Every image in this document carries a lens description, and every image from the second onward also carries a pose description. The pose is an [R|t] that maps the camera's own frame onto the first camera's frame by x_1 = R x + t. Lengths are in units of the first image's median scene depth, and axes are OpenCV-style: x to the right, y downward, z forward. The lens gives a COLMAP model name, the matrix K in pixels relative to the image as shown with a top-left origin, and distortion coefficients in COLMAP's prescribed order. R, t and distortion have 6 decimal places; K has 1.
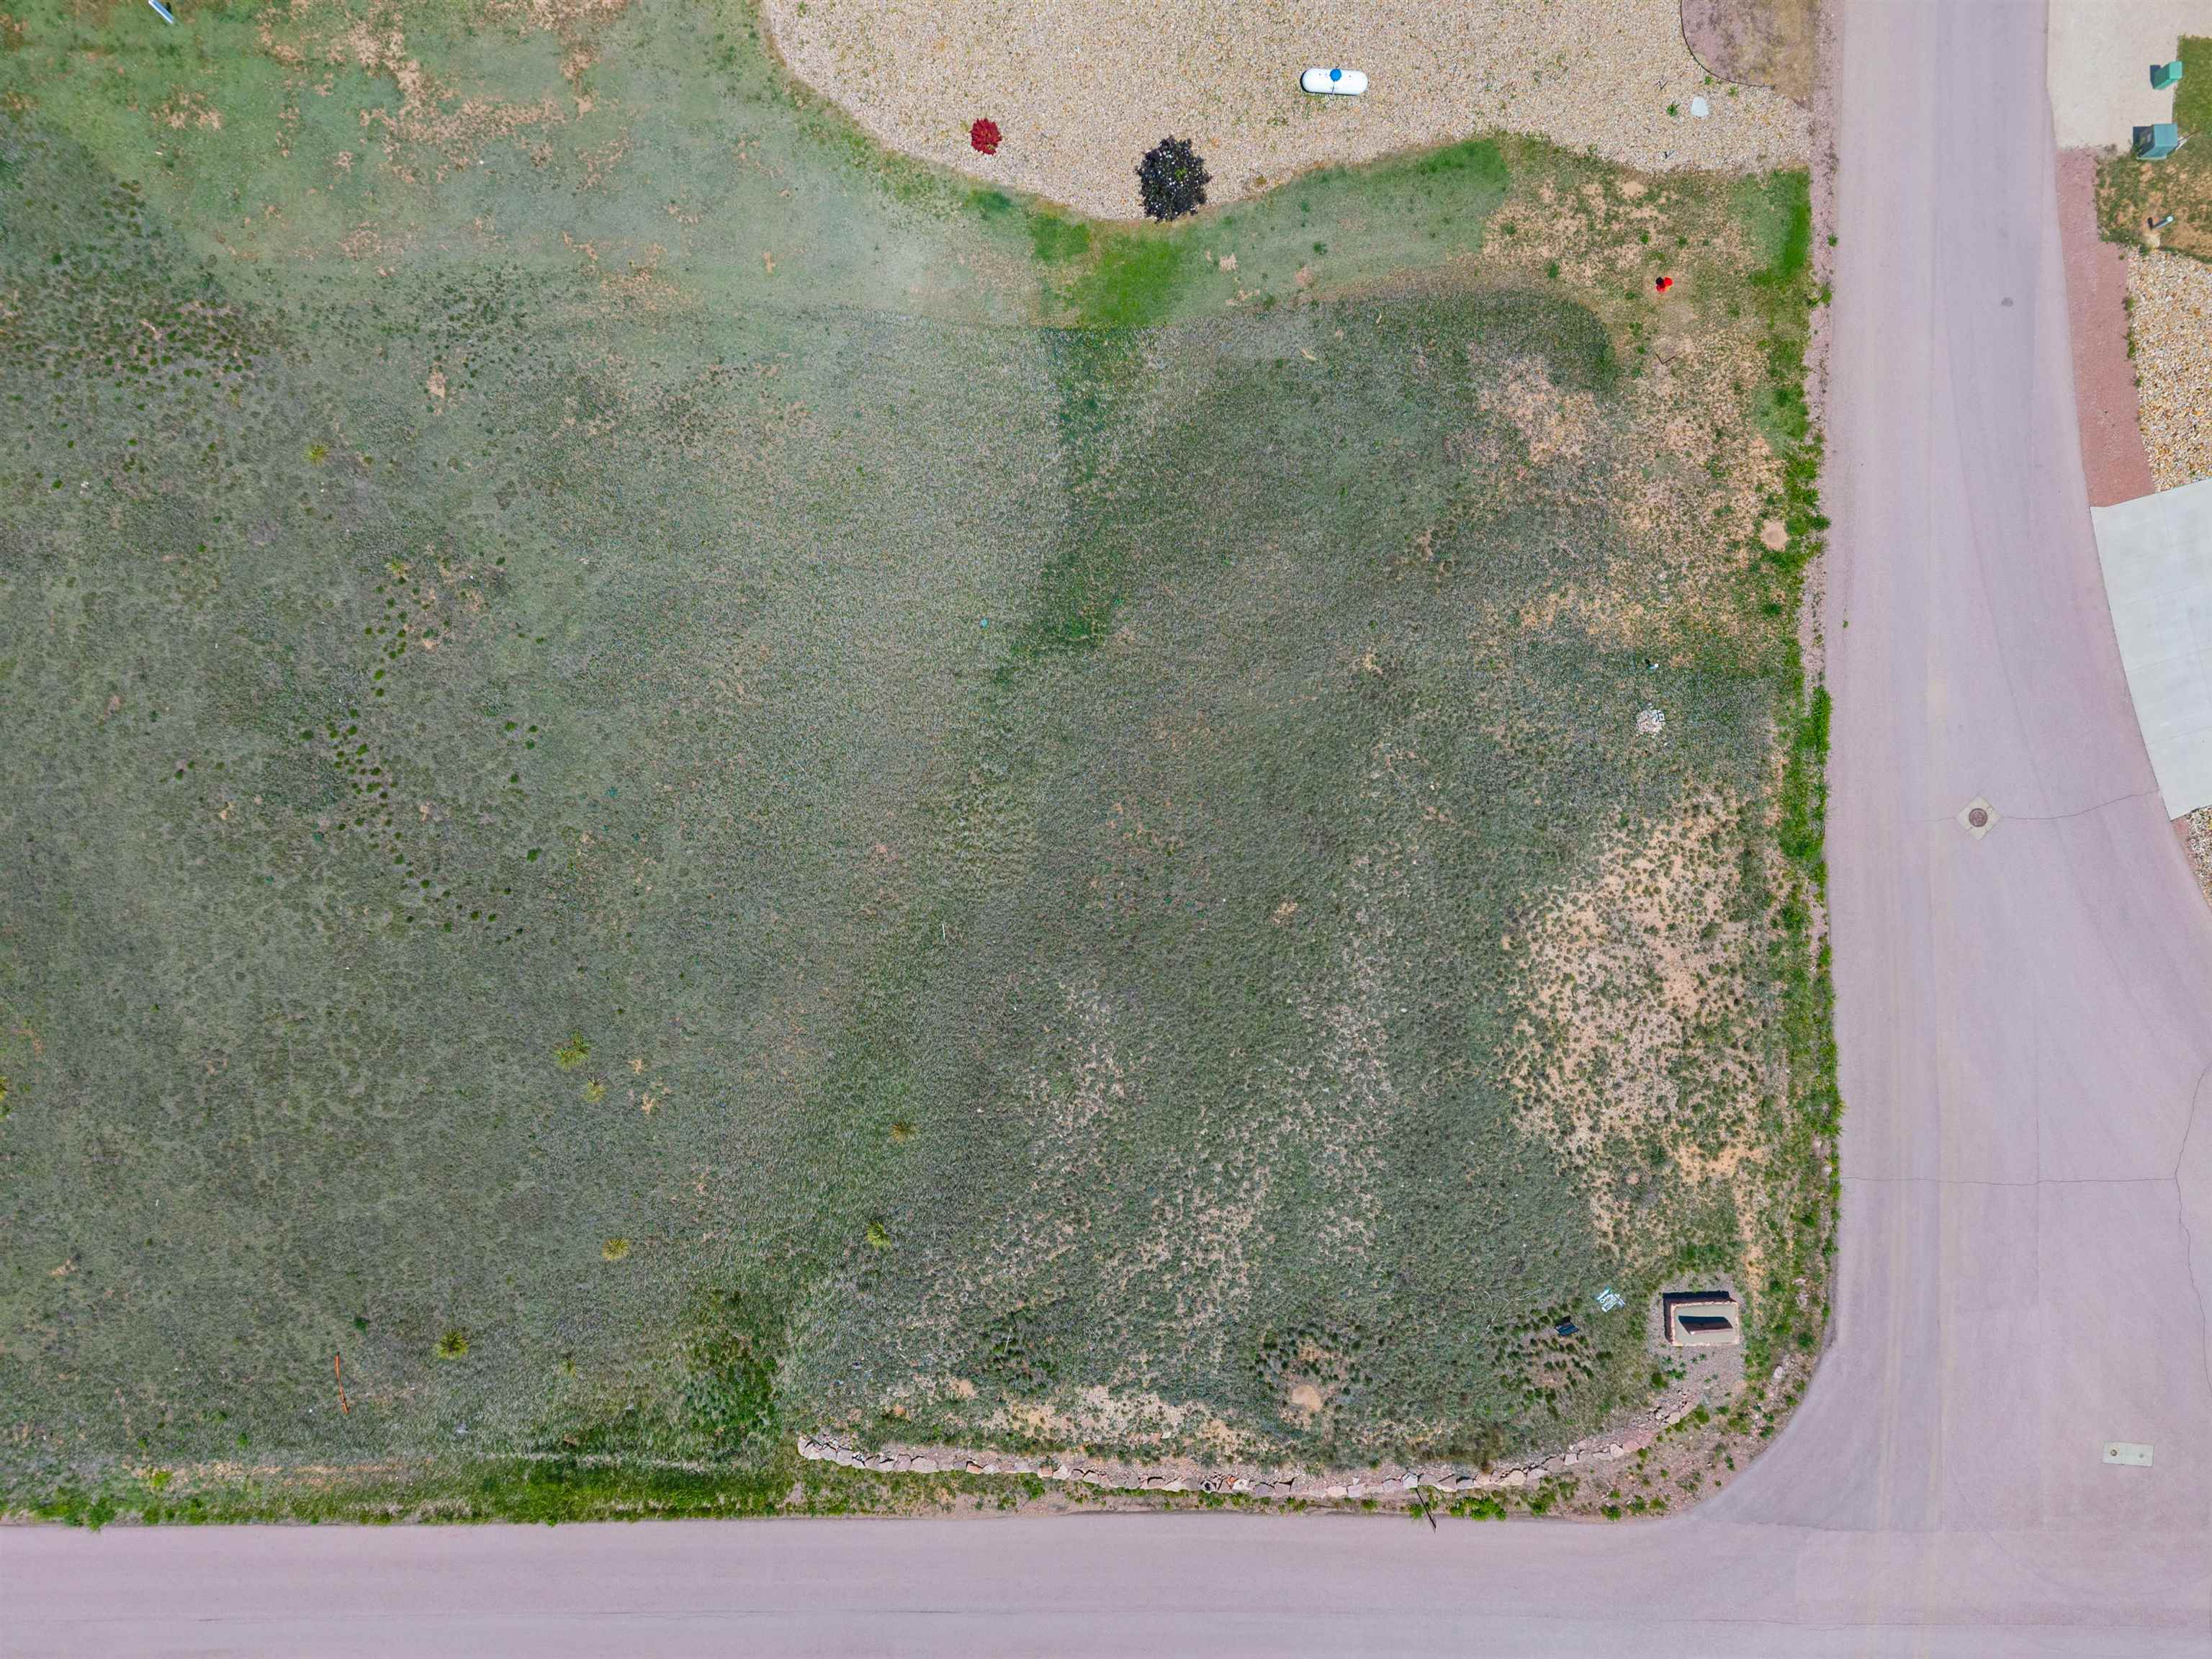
lens RADIAL K [[1468.7, 0, 1106.0], [0, 1468.7, 829.5], [0, 0, 1]] dist [0.021720, -0.018986]
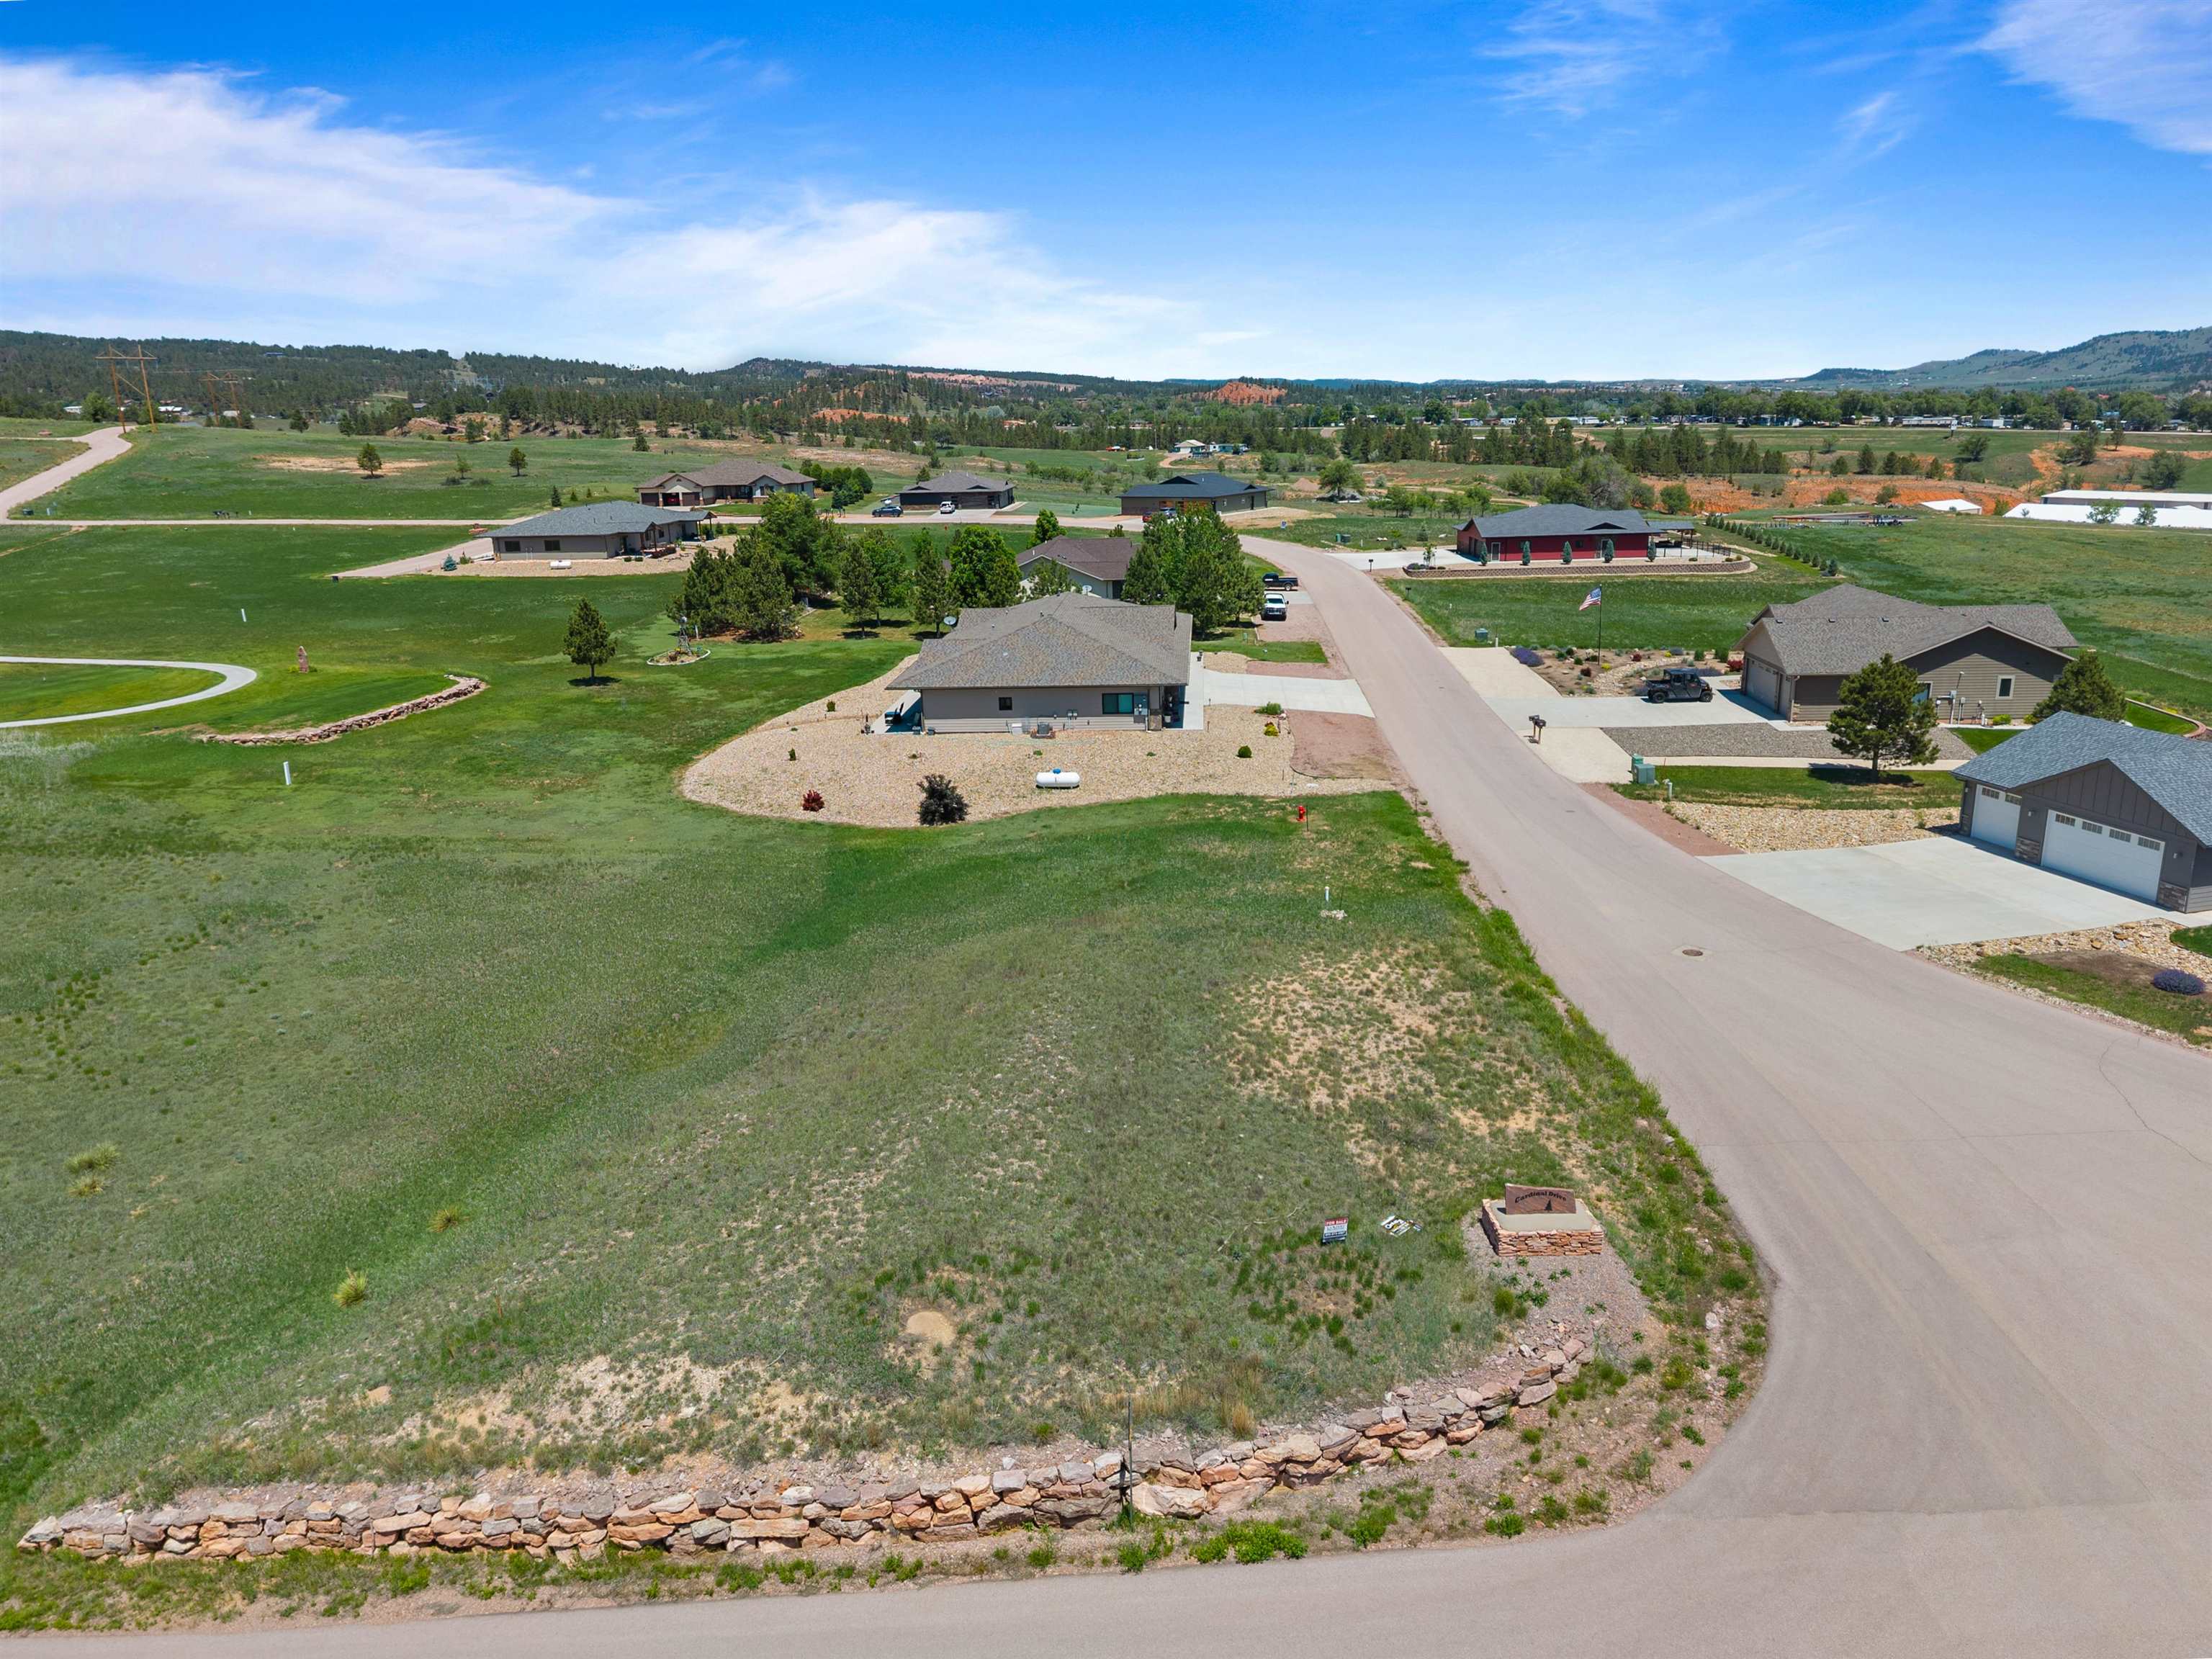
lens RADIAL K [[1540.1, 0, 1106.0], [0, 1540.1, 829.5], [0, 0, 1]] dist [0.022352, -0.022372]
pose [[0.999100, -0.035714, -0.022900, 0.229906], [-0.012730, 0.262537, -0.964838, 0.943791], [0.040471, 0.964261, 0.261846, 0.634420]]
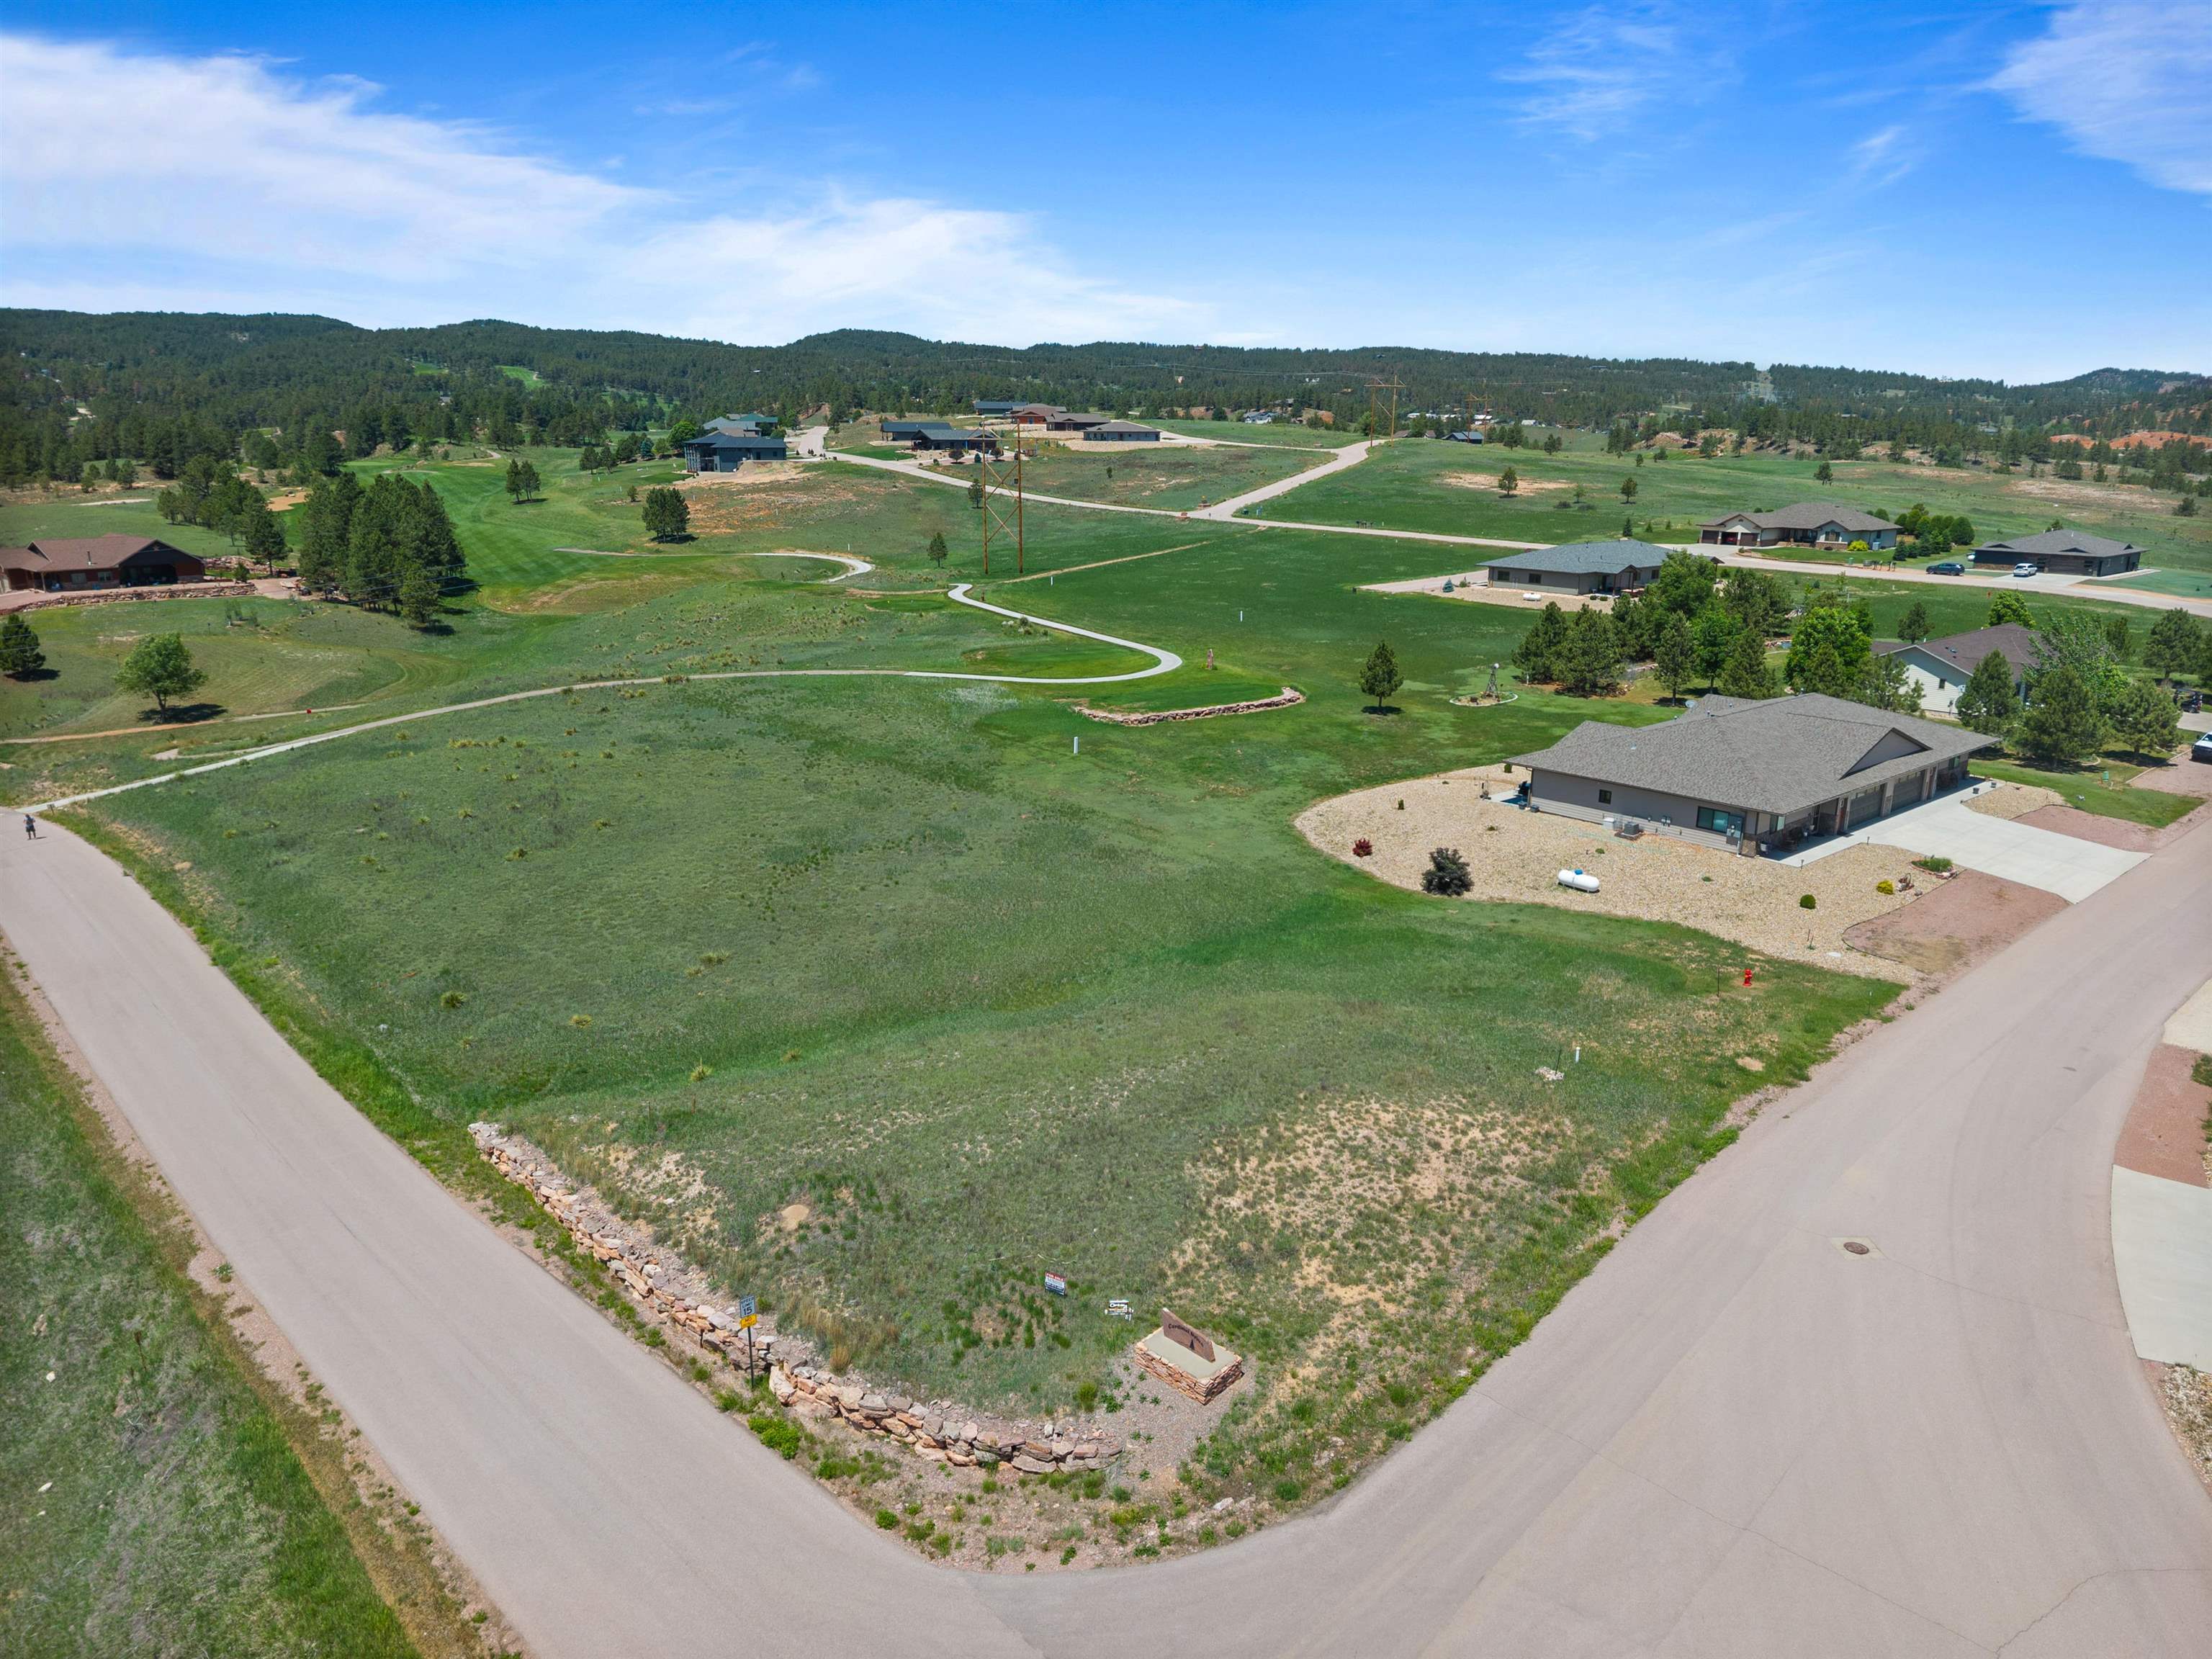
lens RADIAL K [[1468.7, 0, 1106.0], [0, 1468.7, 829.5], [0, 0, 1]] dist [0.021720, -0.018986]
pose [[0.693712, 0.176121, -0.698387, 0.823674], [-0.720224, 0.178180, -0.670469, 0.789626], [0.006354, 0.968108, 0.250452, 0.562958]]
